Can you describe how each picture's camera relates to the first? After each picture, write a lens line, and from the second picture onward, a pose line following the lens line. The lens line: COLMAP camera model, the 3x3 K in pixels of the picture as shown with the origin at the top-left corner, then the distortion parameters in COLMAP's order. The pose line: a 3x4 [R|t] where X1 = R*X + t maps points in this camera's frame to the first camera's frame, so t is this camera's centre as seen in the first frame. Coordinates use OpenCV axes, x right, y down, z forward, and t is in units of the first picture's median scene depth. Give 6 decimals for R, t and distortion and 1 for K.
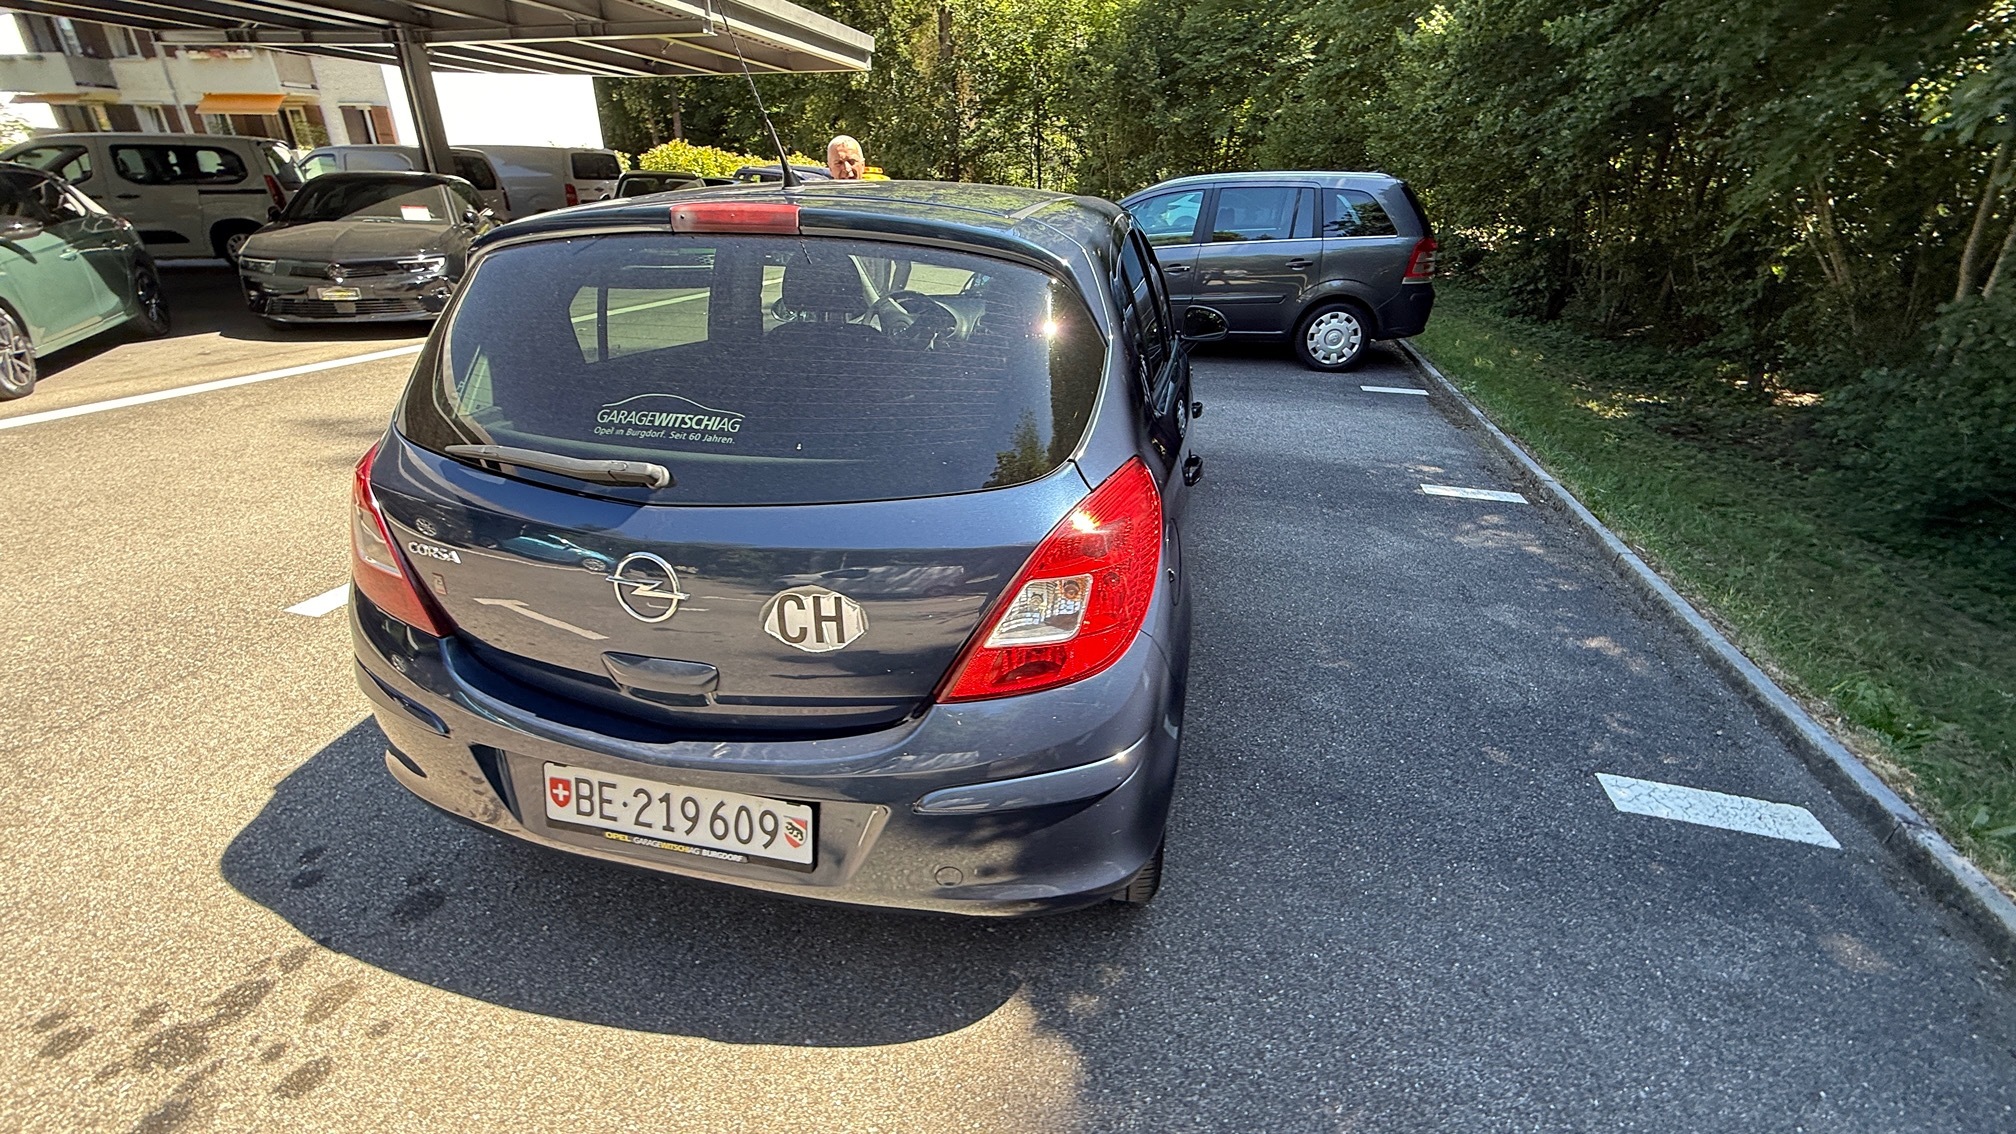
lens RADIAL K [[796.4, 0, 1007.7], [0, 796.4, 569.7], [0, 0, 1]] dist [0.000153, -0.000476]
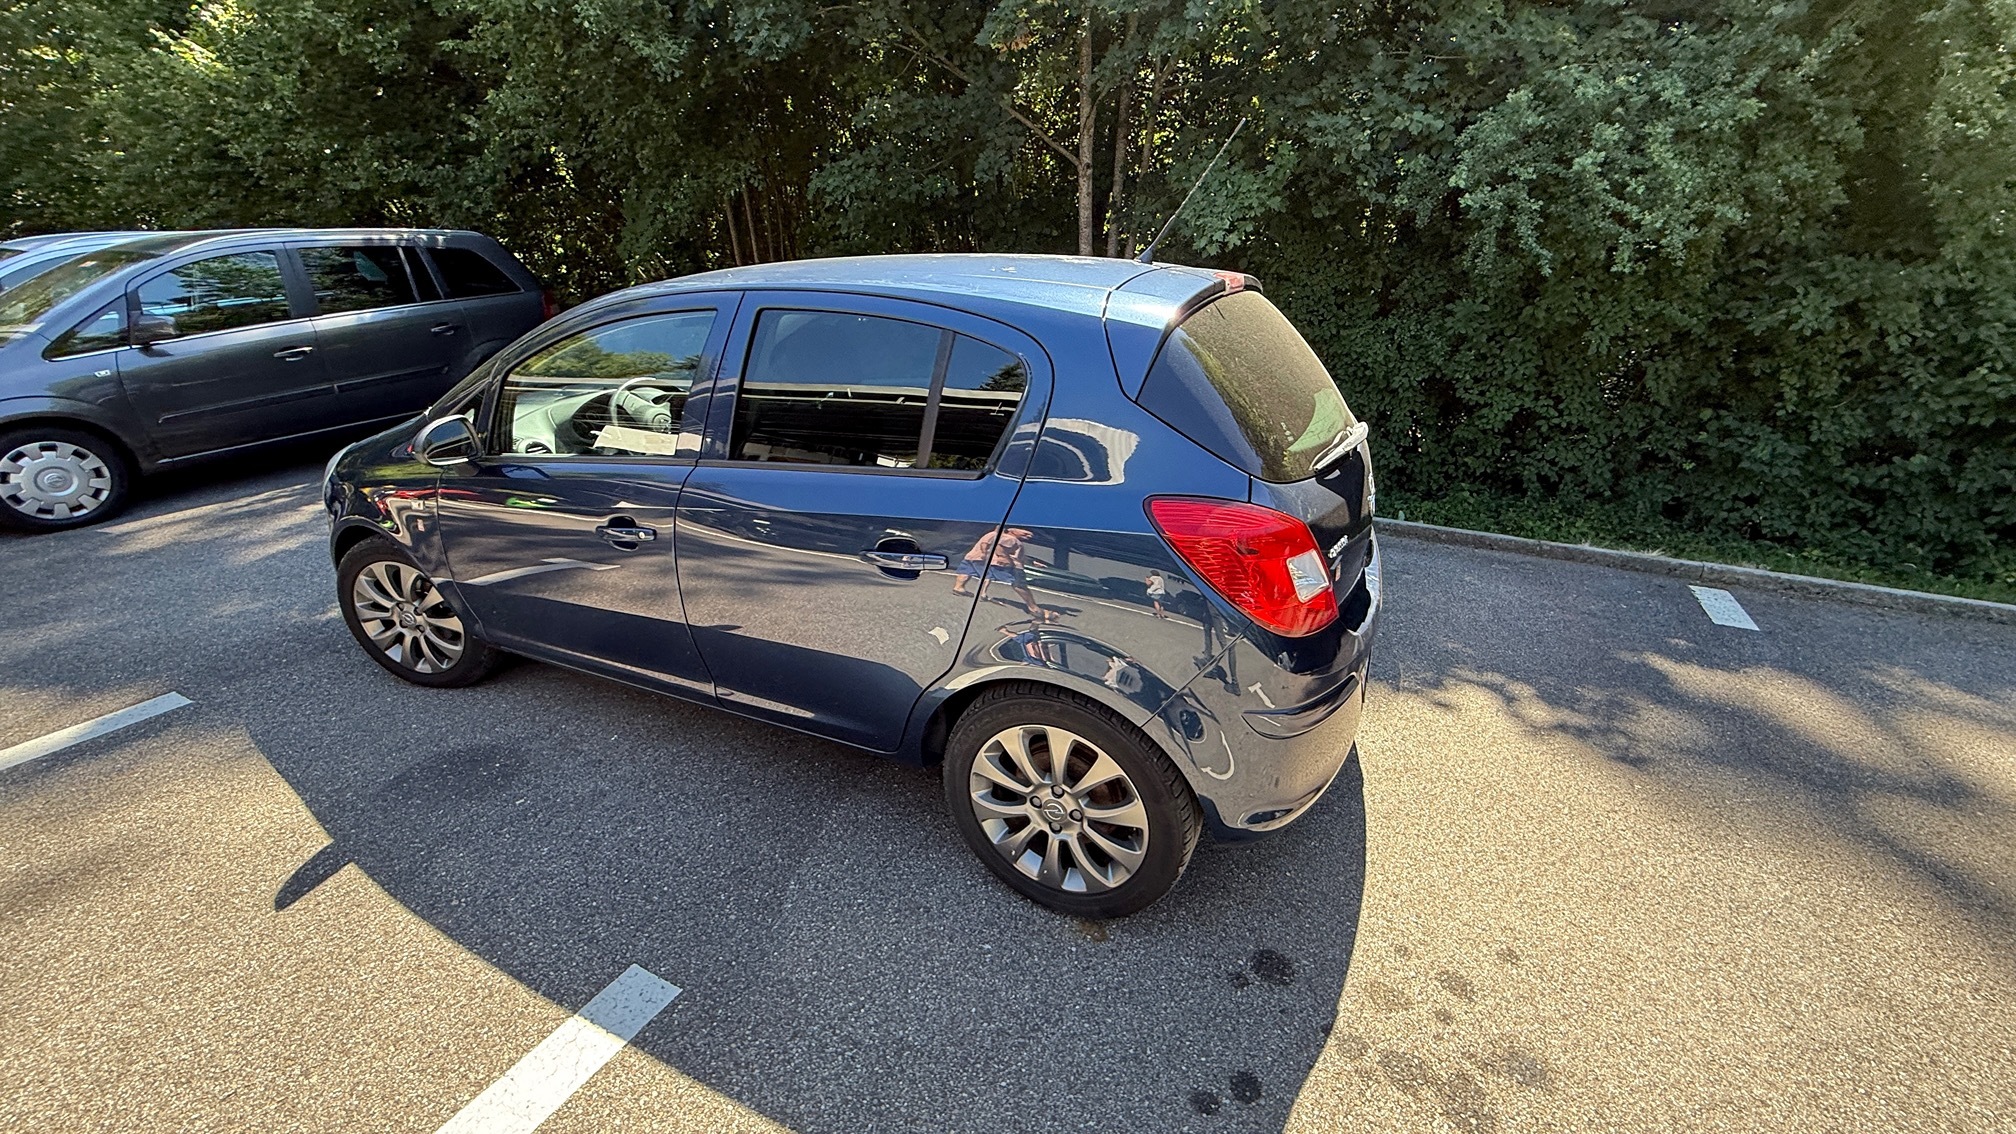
lens RADIAL K [[796.4, 0, 1001.0], [0, 796.4, 573.5], [0, 0, 1]] dist [0.000153, -0.000476]
pose [[0.245579, -0.379821, 0.891867, -1.390892], [0.421694, 0.870285, 0.254515, -0.372689], [-0.872849, 0.313591, 0.373892, 0.699557]]
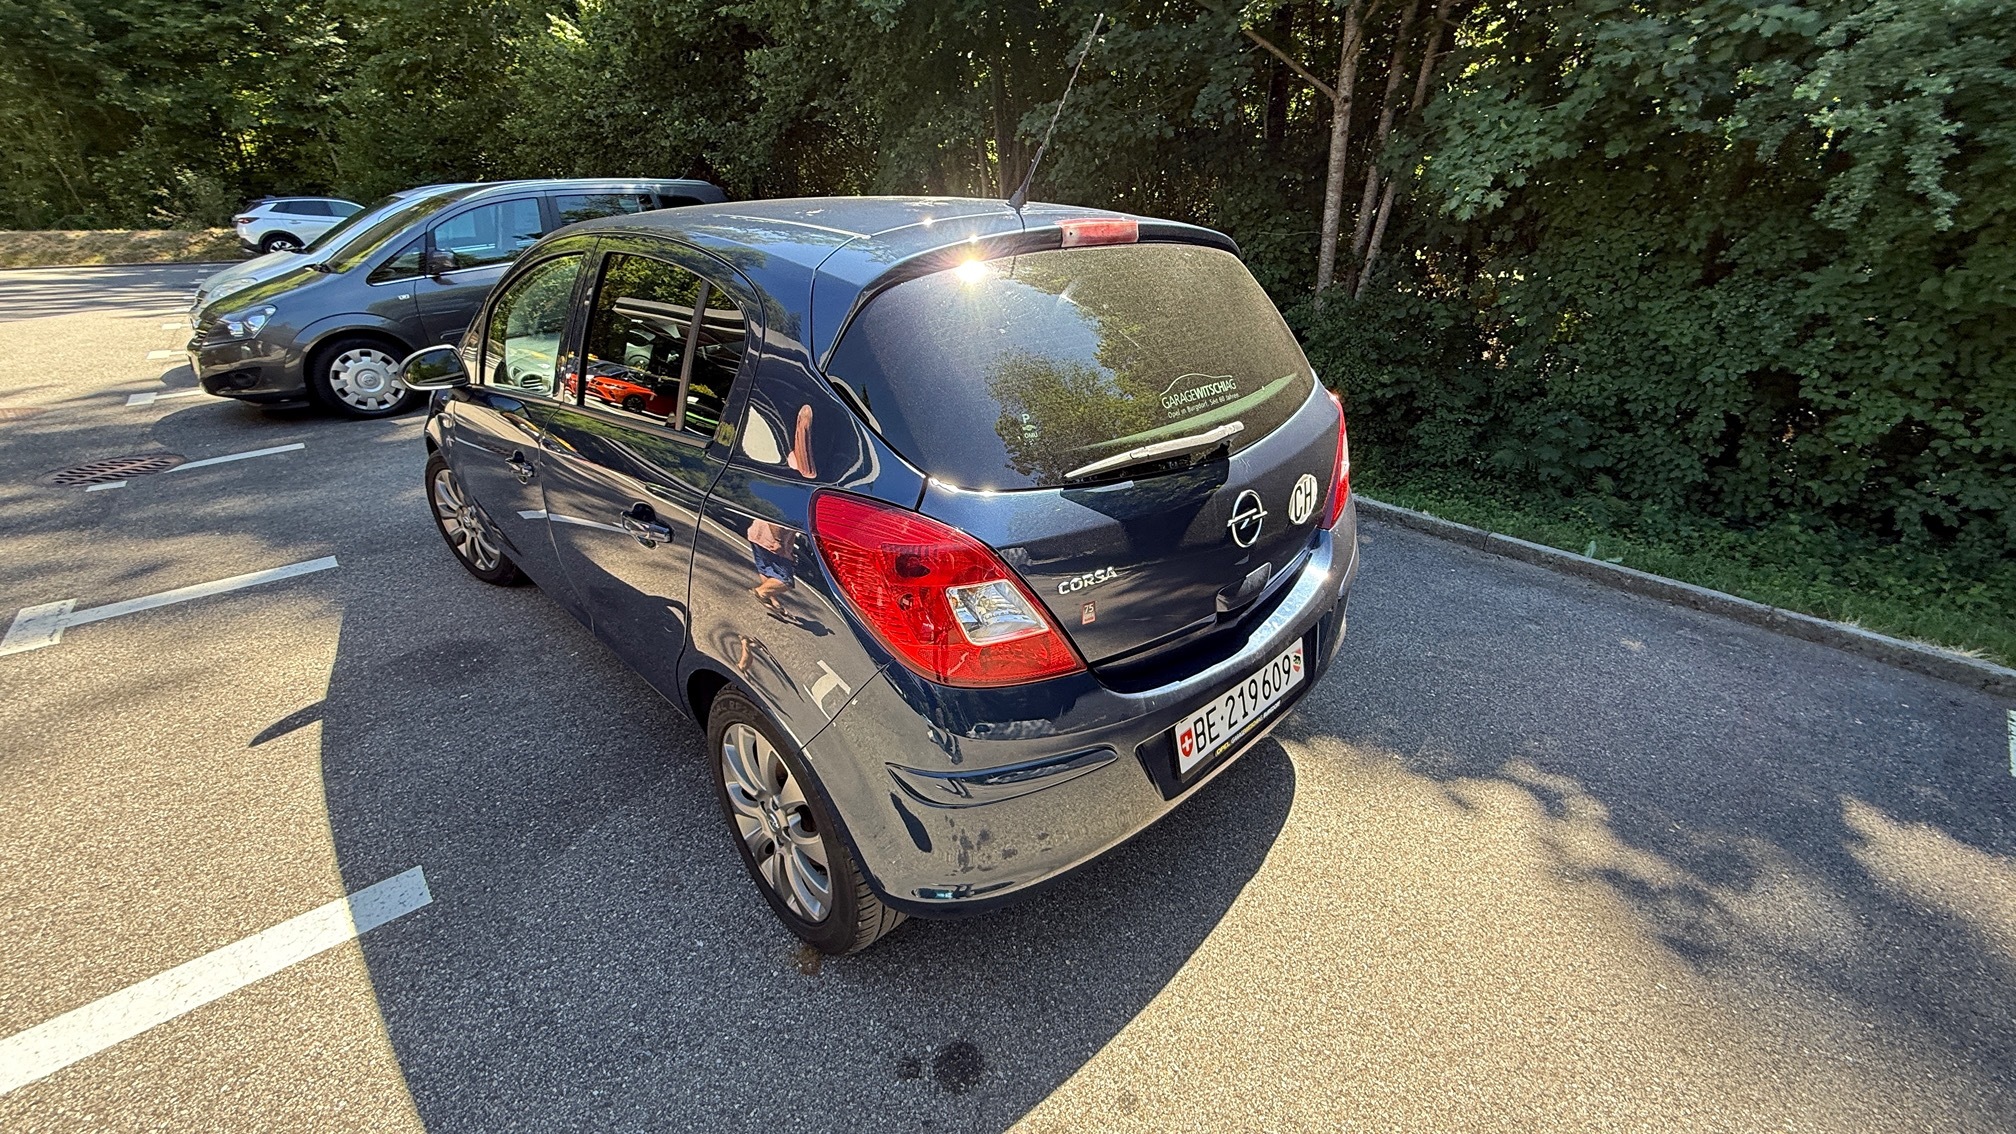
lens RADIAL K [[796.4, 0, 1002.4], [0, 796.4, 569.4], [0, 0, 1]] dist [0.000153, -0.000476]
pose [[0.560830, -0.363322, 0.743953, -1.042855], [0.365385, 0.914944, 0.171383, -0.167671], [-0.742943, 0.175713, 0.645880, 0.303026]]
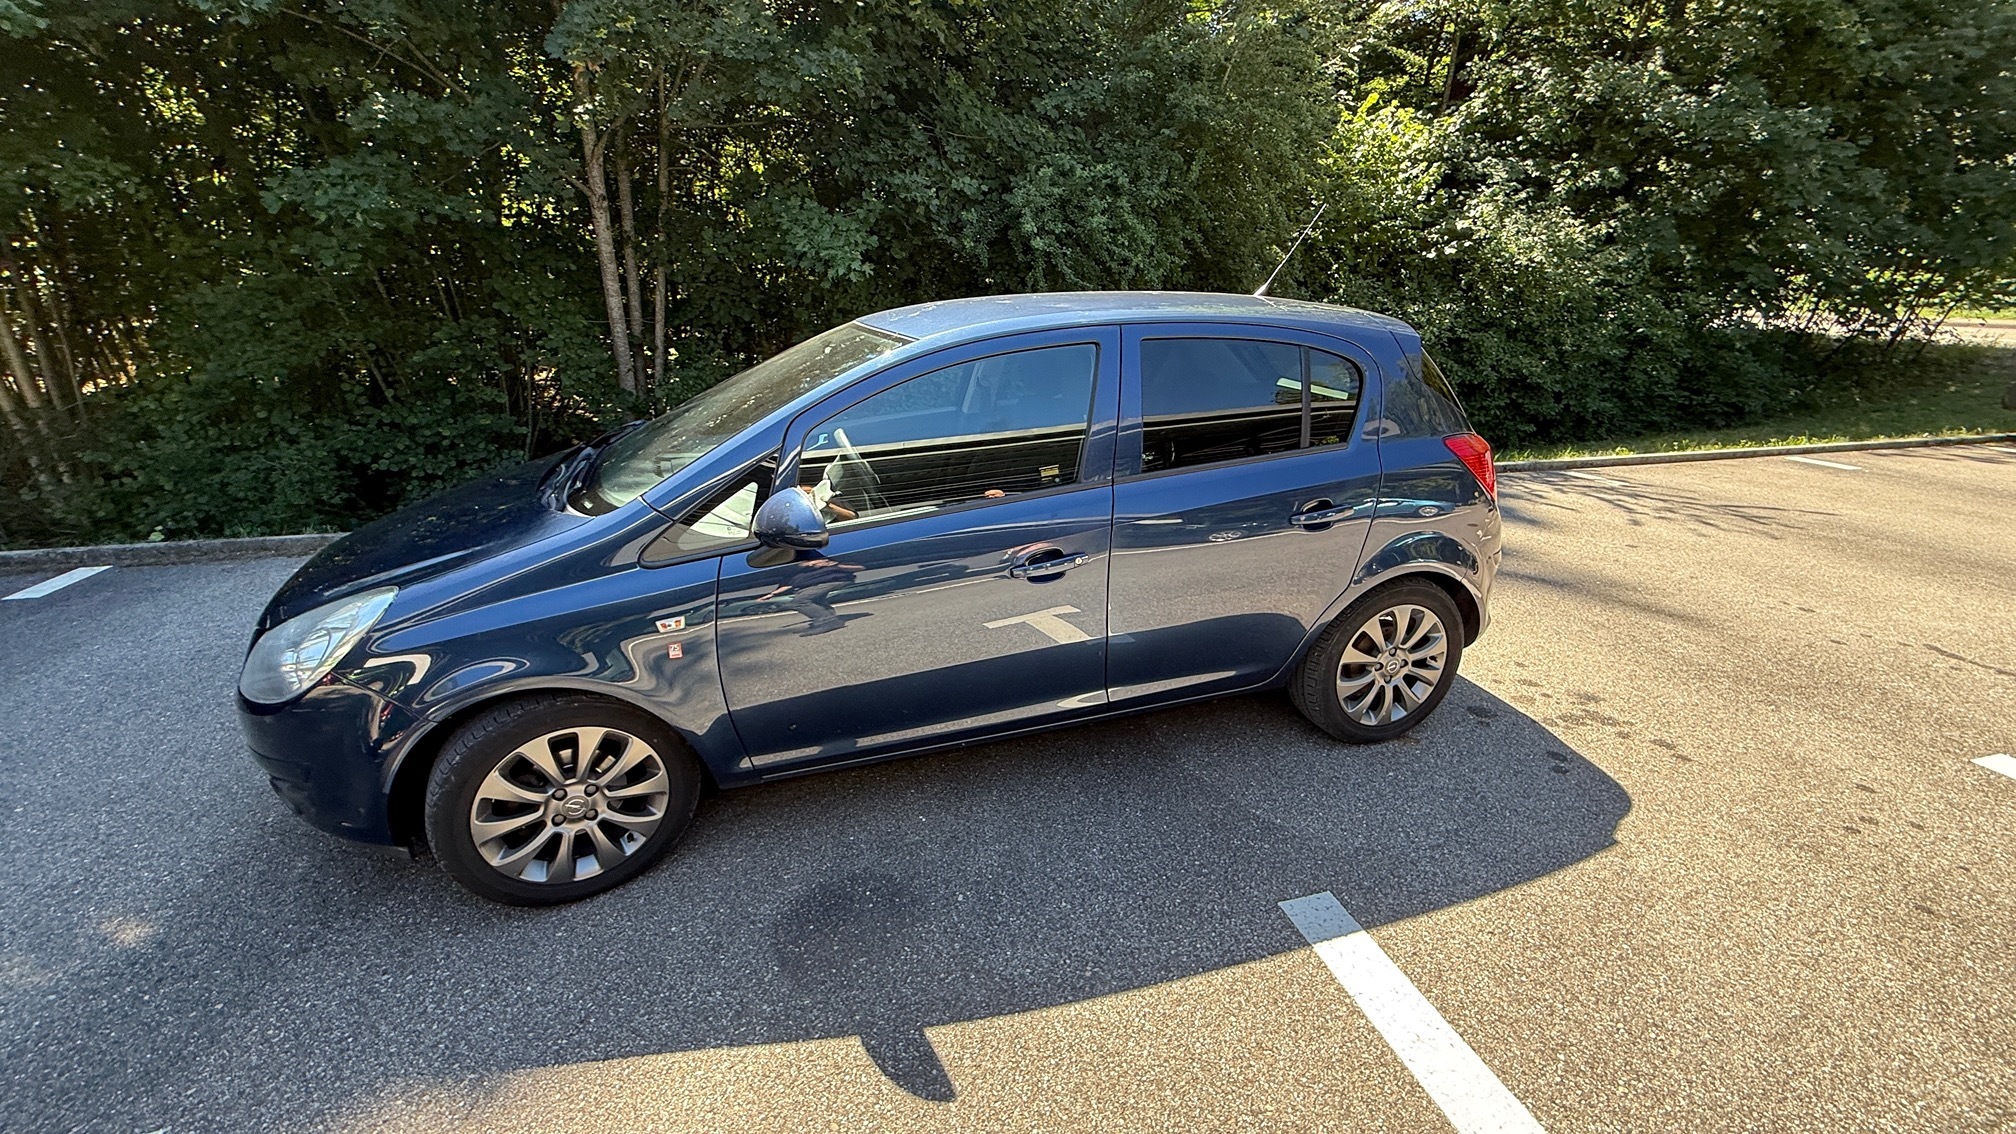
lens RADIAL K [[796.4, 0, 1002.7], [0, 796.4, 576.1], [0, 0, 1]] dist [0.000153, -0.000476]
pose [[-0.476221, -0.315588, 0.820742, -1.400893], [0.374574, 0.771651, 0.514052, -0.939160], [-0.795555, 0.552231, -0.249265, 1.872268]]
